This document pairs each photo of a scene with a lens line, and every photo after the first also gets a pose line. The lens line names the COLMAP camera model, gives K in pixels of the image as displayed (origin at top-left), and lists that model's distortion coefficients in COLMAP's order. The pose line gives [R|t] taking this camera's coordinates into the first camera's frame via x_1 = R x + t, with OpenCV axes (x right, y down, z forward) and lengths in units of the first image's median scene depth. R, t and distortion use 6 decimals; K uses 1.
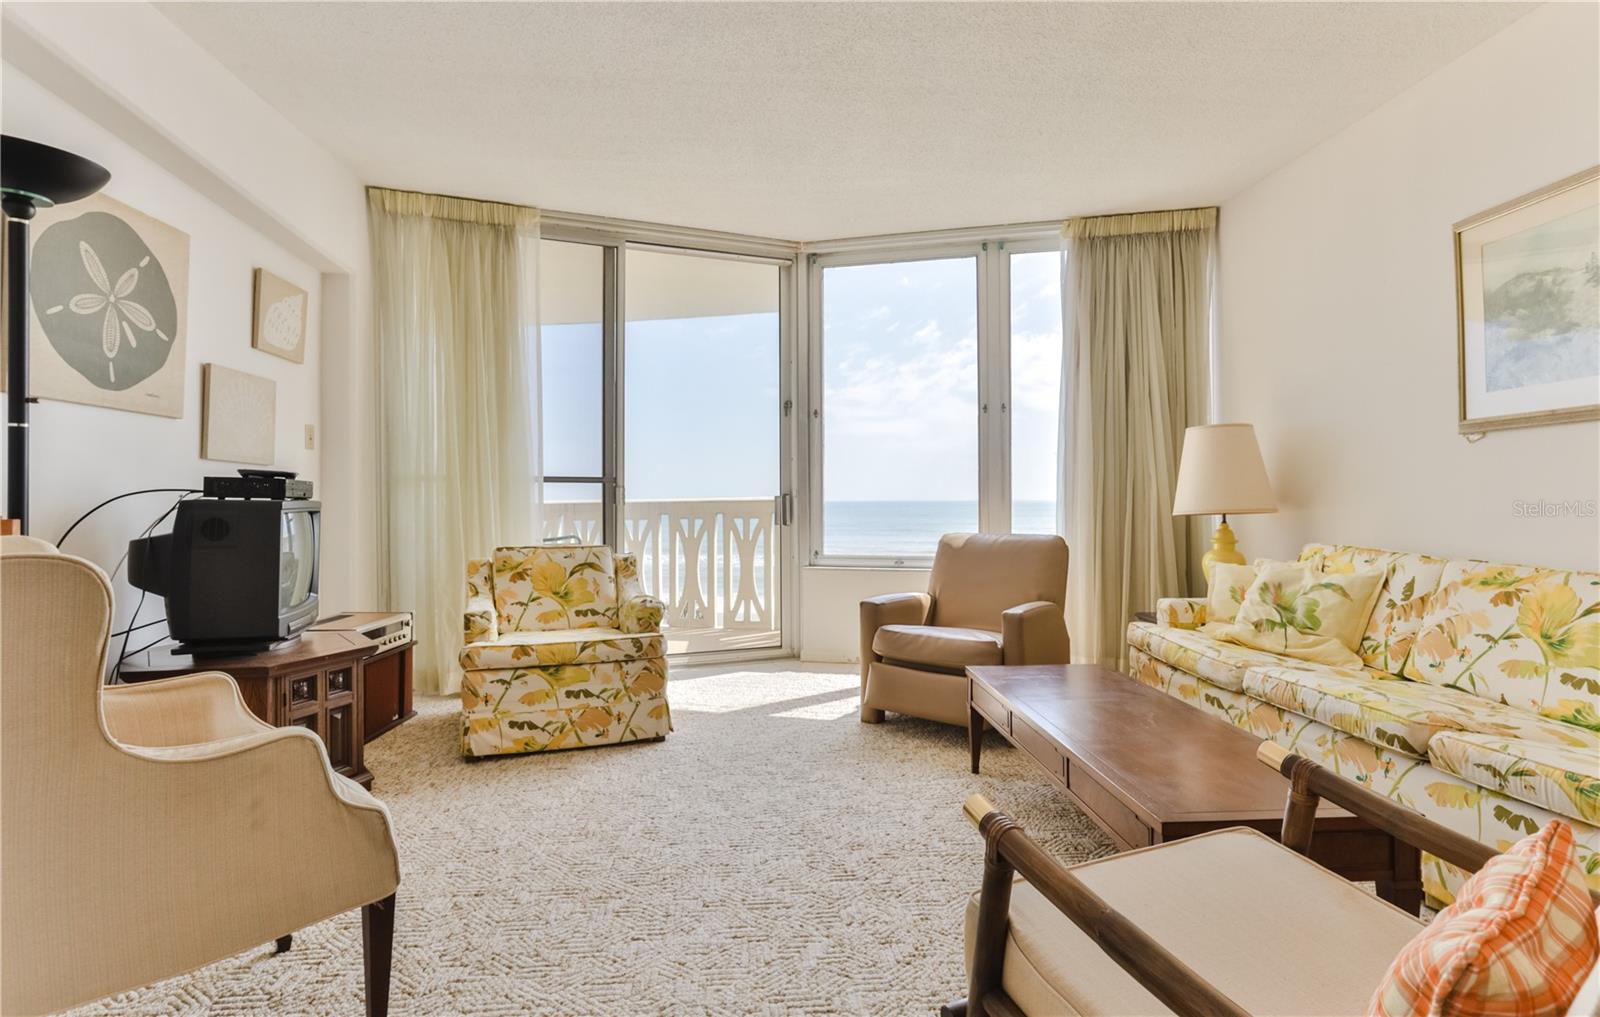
lens RADIAL K [[763.7, 0, 800.0], [0, 763.7, 508.5], [0, 0, 1]] dist [-0.000323, -0.000059]
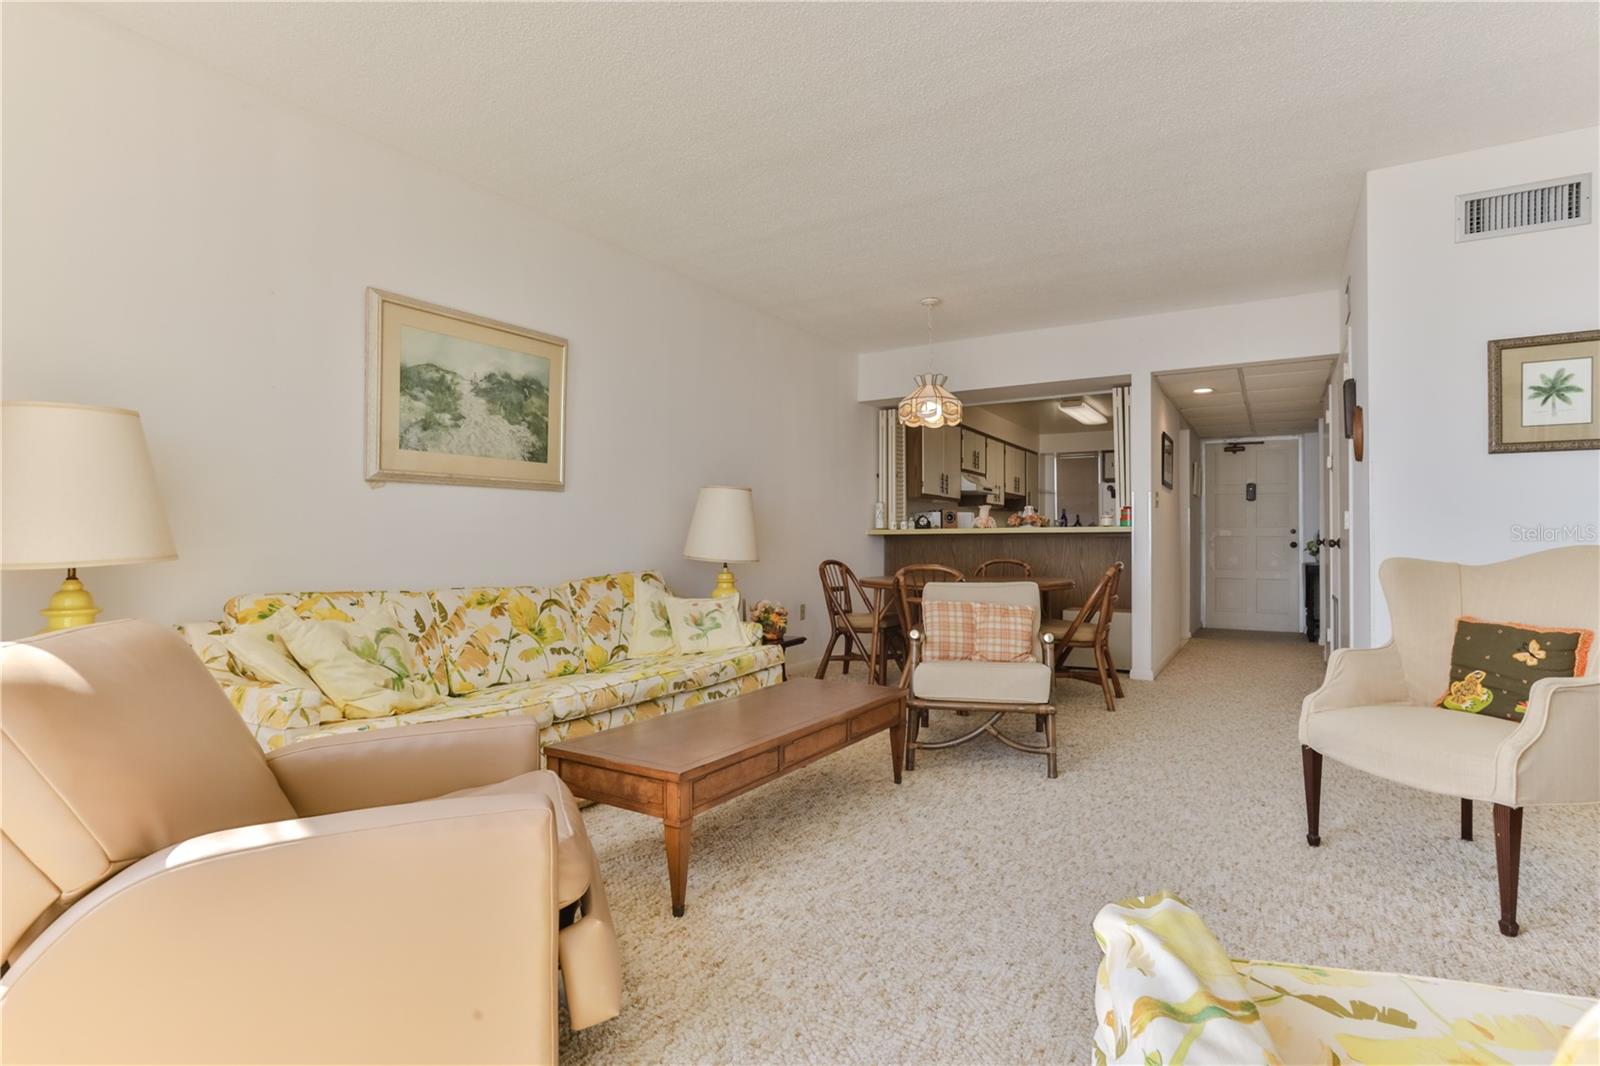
lens RADIAL K [[807.2, 0, 800.0], [0, 807.2, 533.0], [0, 0, 1]] dist [-0.000034, -0.000051]
pose [[-0.812080, 0.006135, 0.583514, -0.360629], [0.006747, 0.999977, -0.001124, -0.018021], [-0.583507, 0.003024, -0.812102, 1.795961]]
